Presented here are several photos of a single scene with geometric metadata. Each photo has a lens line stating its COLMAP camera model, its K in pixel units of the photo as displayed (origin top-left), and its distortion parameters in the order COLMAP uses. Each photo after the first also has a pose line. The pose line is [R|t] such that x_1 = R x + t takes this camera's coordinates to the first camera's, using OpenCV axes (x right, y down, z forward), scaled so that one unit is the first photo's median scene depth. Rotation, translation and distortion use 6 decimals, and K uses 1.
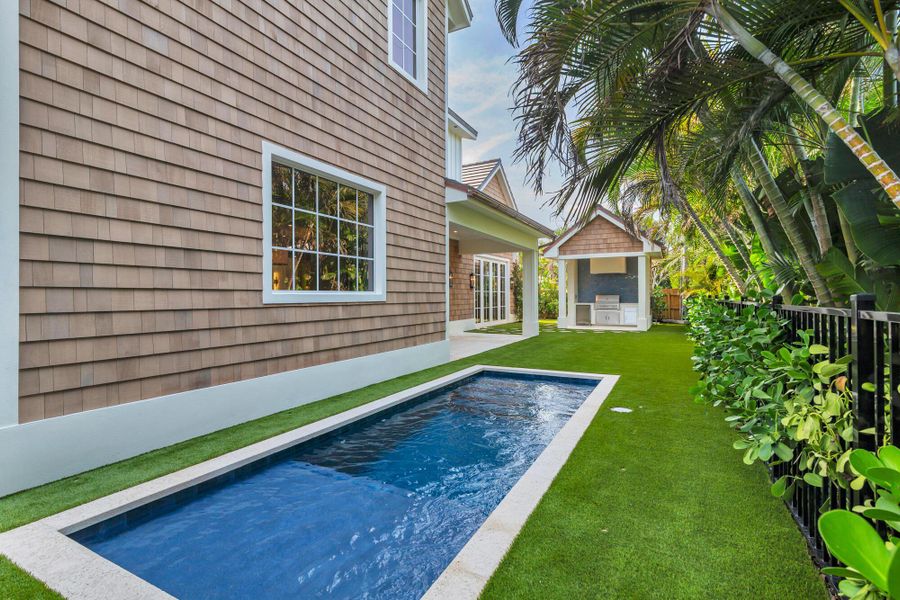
lens RADIAL K [[420.5, 0, 456.3], [0, 420.5, 294.1], [0, 0, 1]] dist [0.004363, -0.001076]
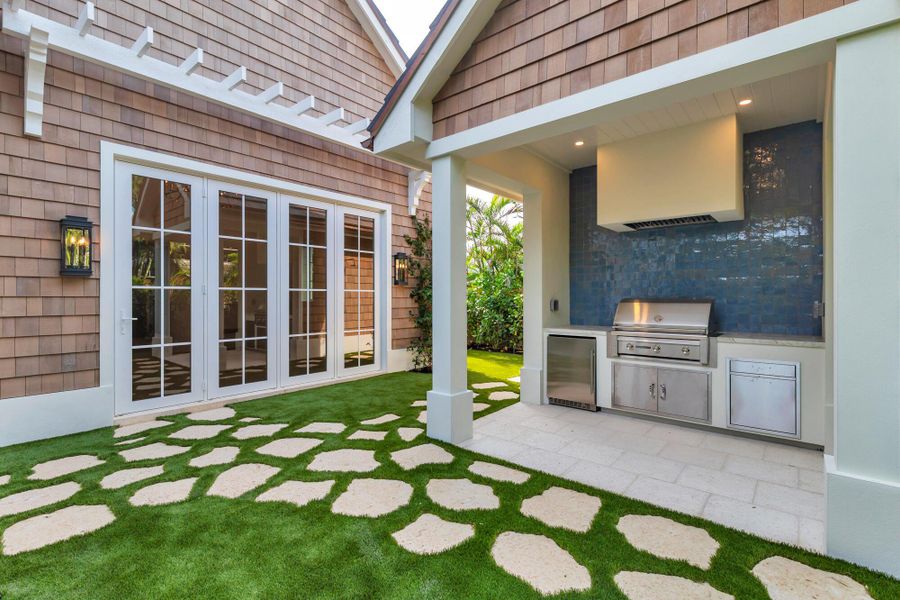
lens RADIAL K [[420.5, 0, 443.5], [0, 420.5, 294.3], [0, 0, 1]] dist [0.004363, -0.001076]
pose [[0.973409, 0.003085, -0.229054, 0.732460], [-0.004131, 0.999983, -0.004089, -0.002540], [0.229038, 0.004927, 0.973405, 1.818953]]
